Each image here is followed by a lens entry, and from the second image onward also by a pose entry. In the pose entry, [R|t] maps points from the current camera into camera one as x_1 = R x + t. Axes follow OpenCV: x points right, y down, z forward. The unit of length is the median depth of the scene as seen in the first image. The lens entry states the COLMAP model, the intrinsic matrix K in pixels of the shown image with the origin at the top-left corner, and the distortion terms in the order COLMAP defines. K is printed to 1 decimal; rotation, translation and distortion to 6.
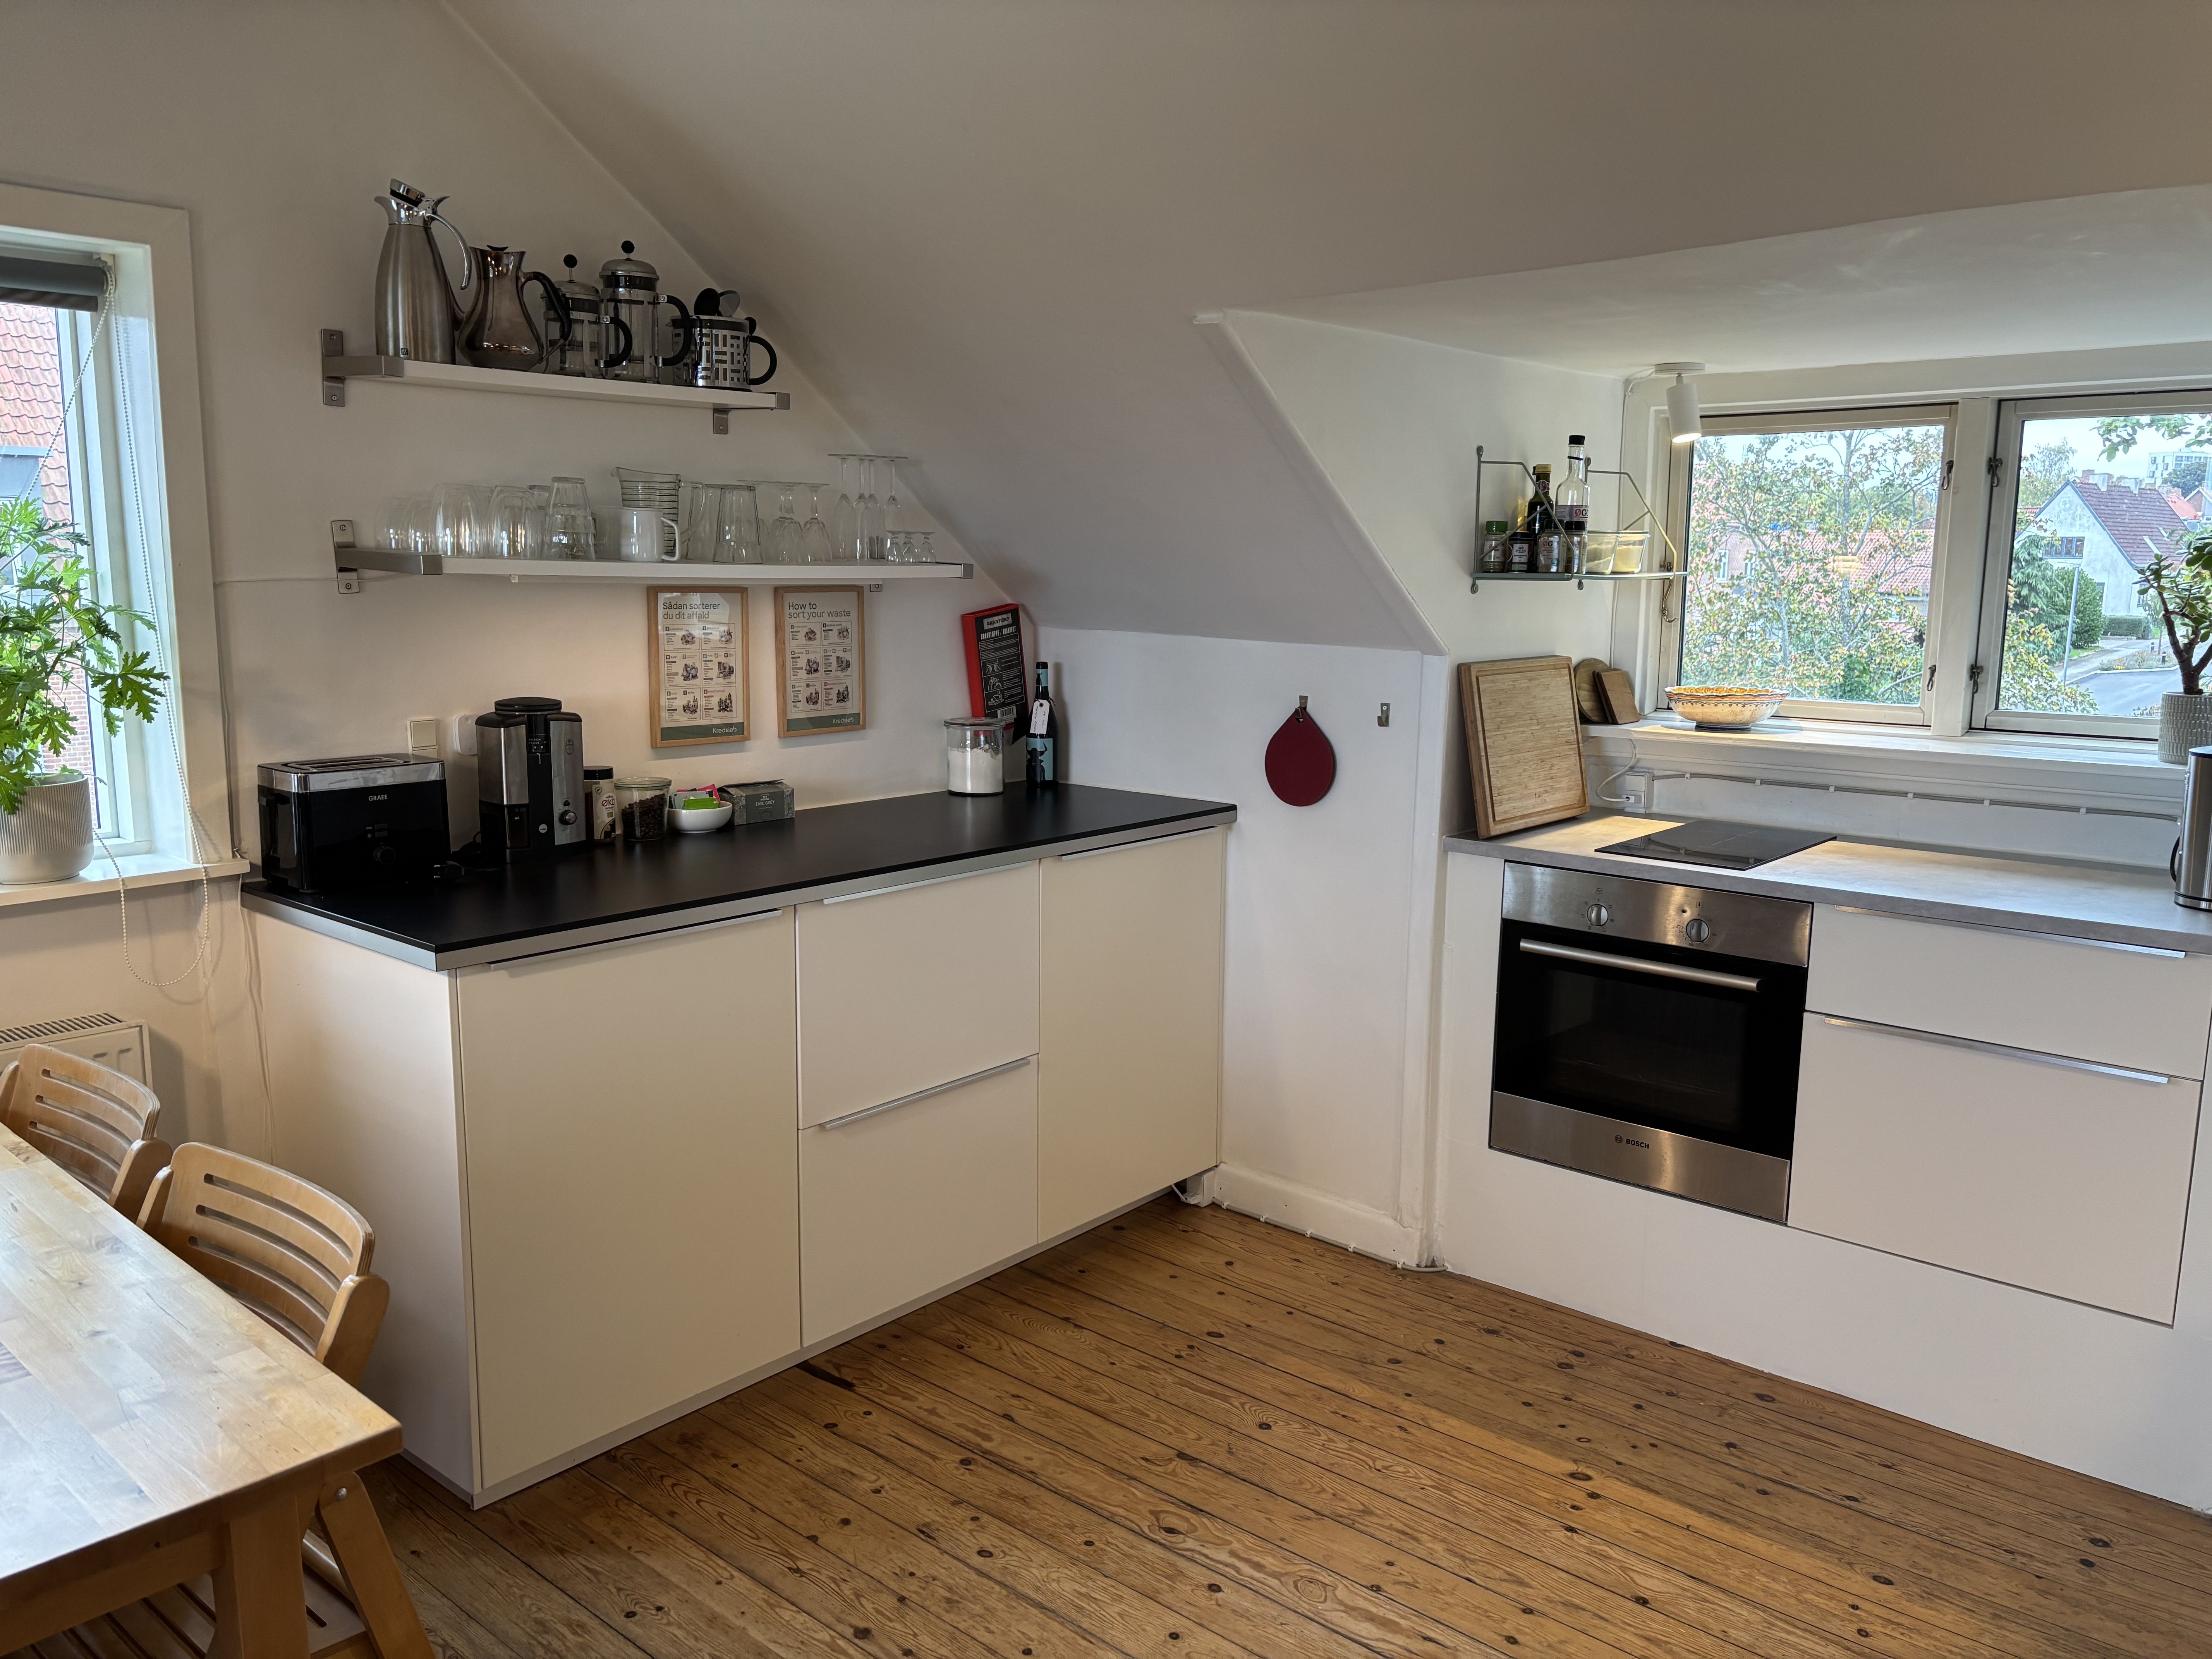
lens RADIAL K [[1684.2, 0, 1110.9], [0, 1684.2, 825.4], [0, 0, 1]] dist [0.007588, -0.003889]
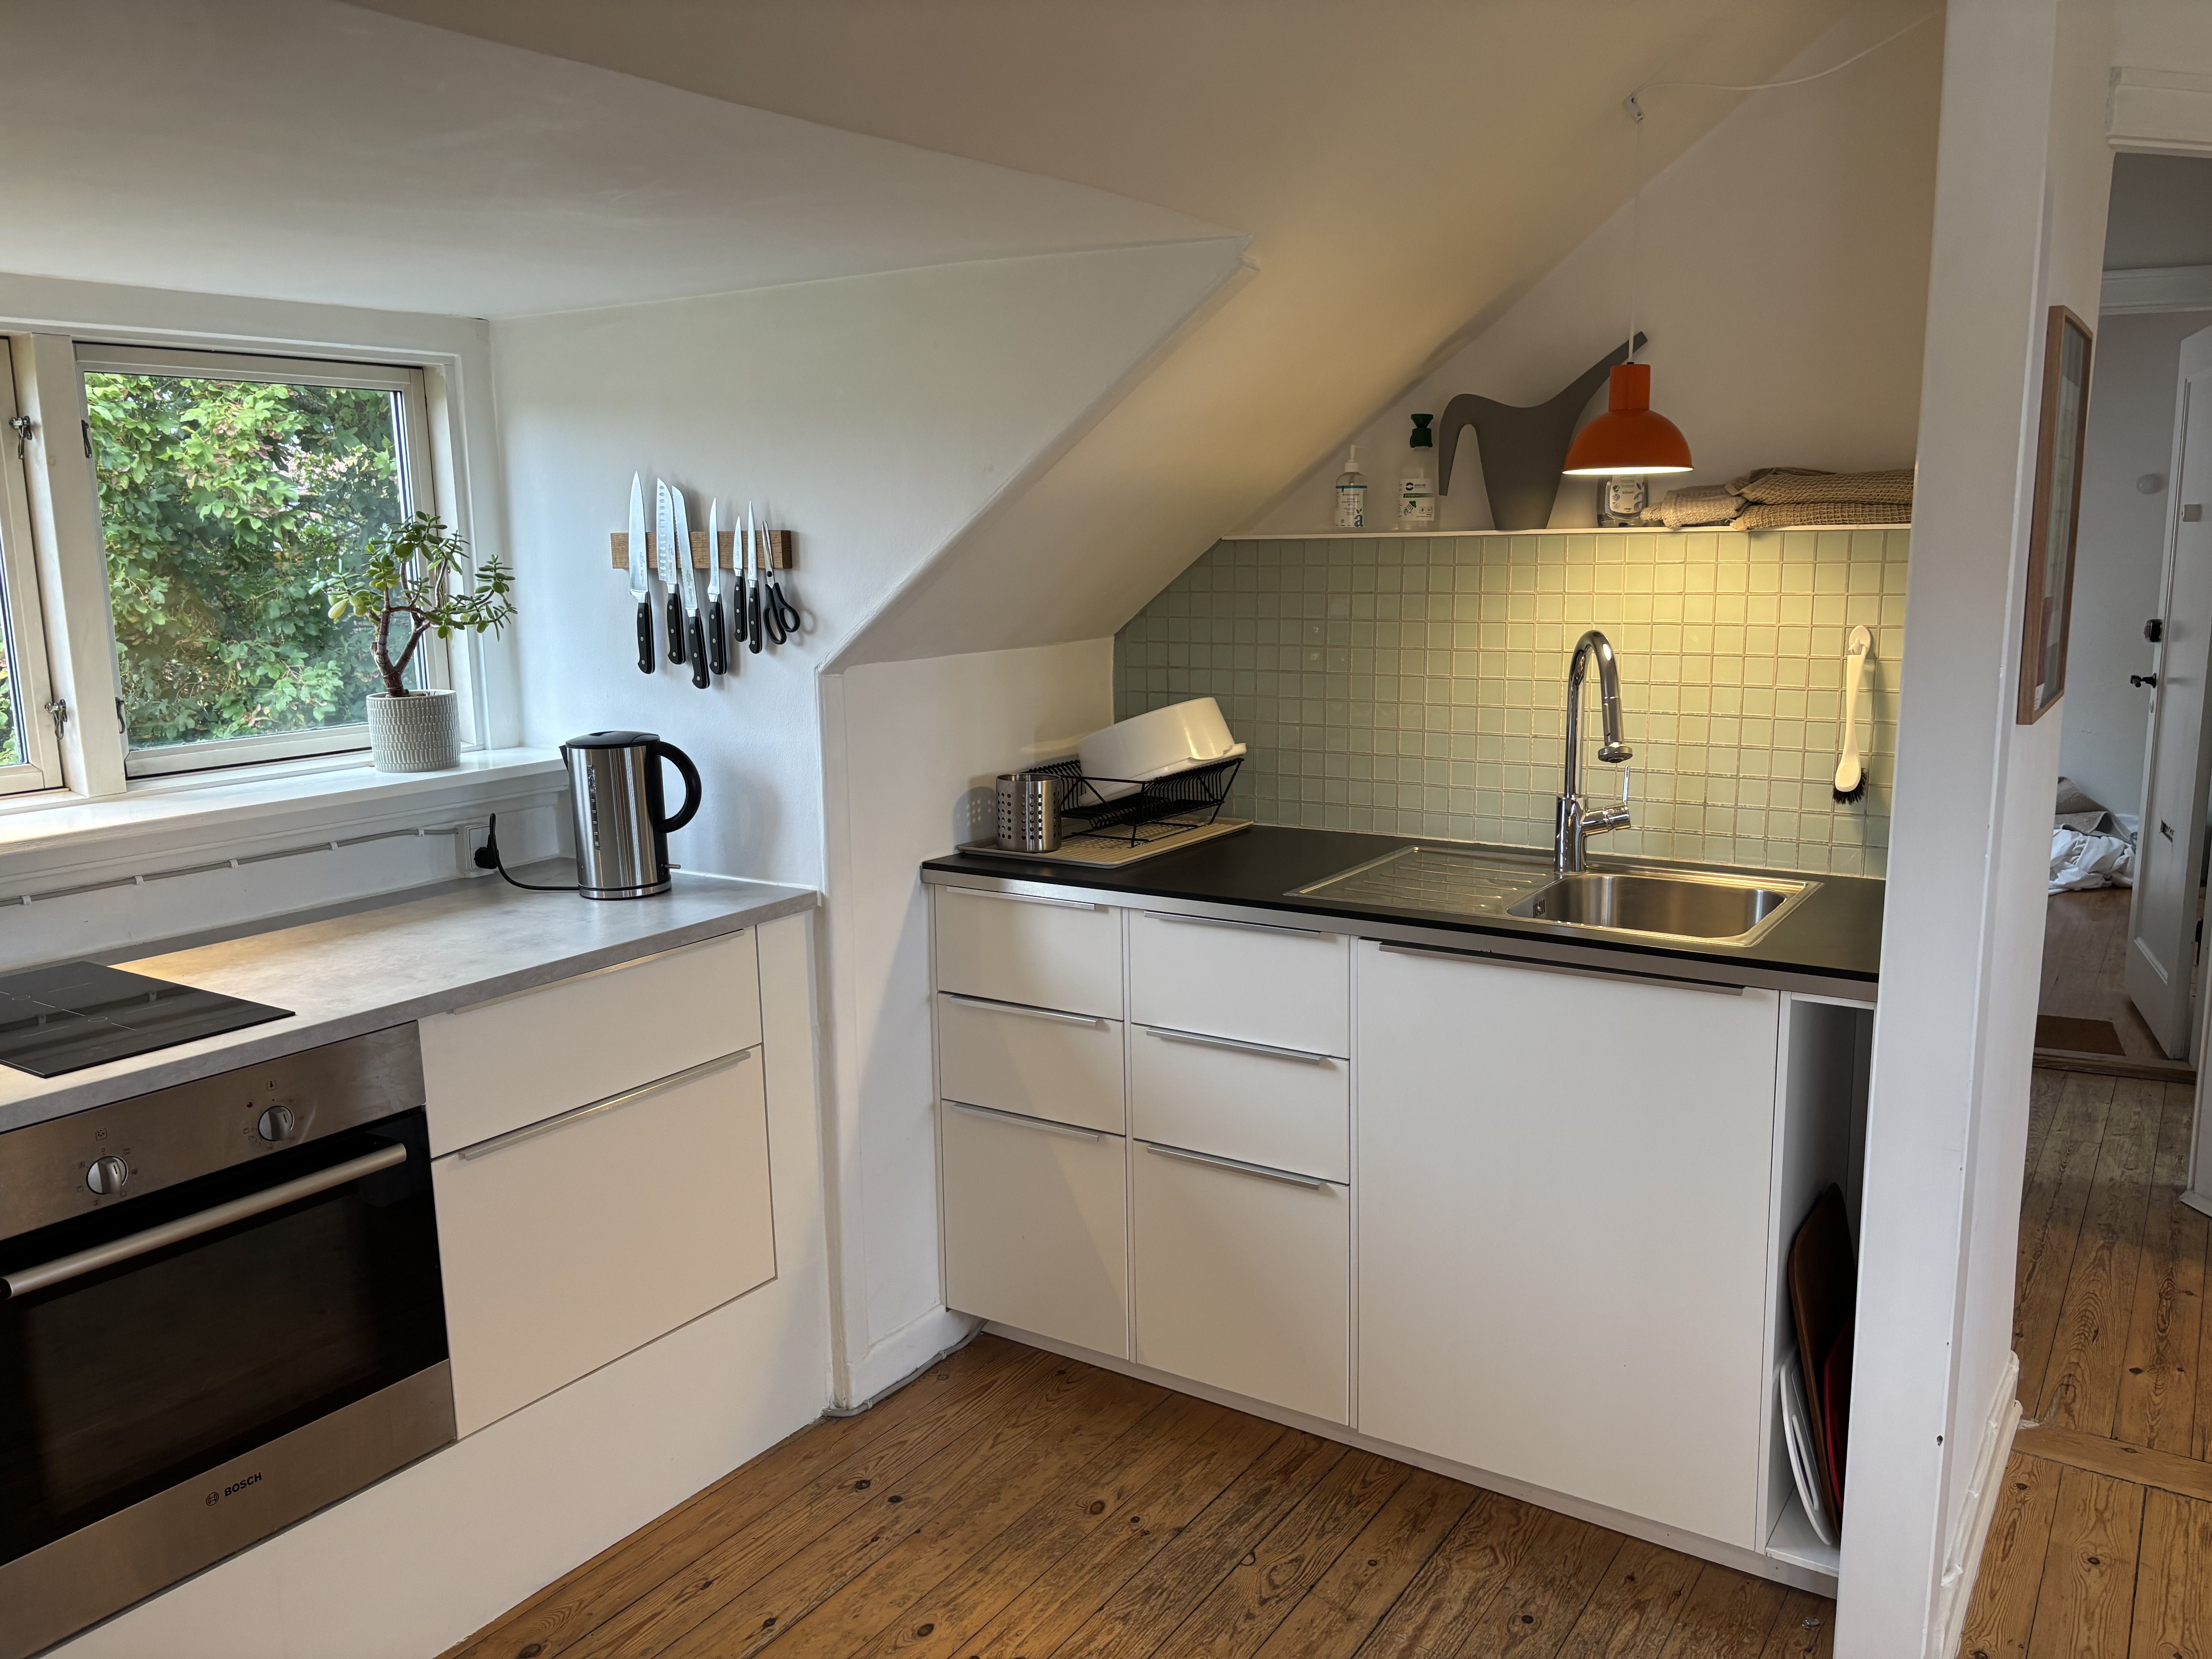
lens RADIAL K [[1684.2, 0, 1110.9], [0, 1684.2, 825.4], [0, 0, 1]] dist [0.007588, -0.003889]
pose [[-0.134291, -0.176870, 0.975030, -0.333468], [0.166160, 0.965992, 0.198116, -0.132703], [-0.976912, 0.188616, -0.100335, 0.759714]]
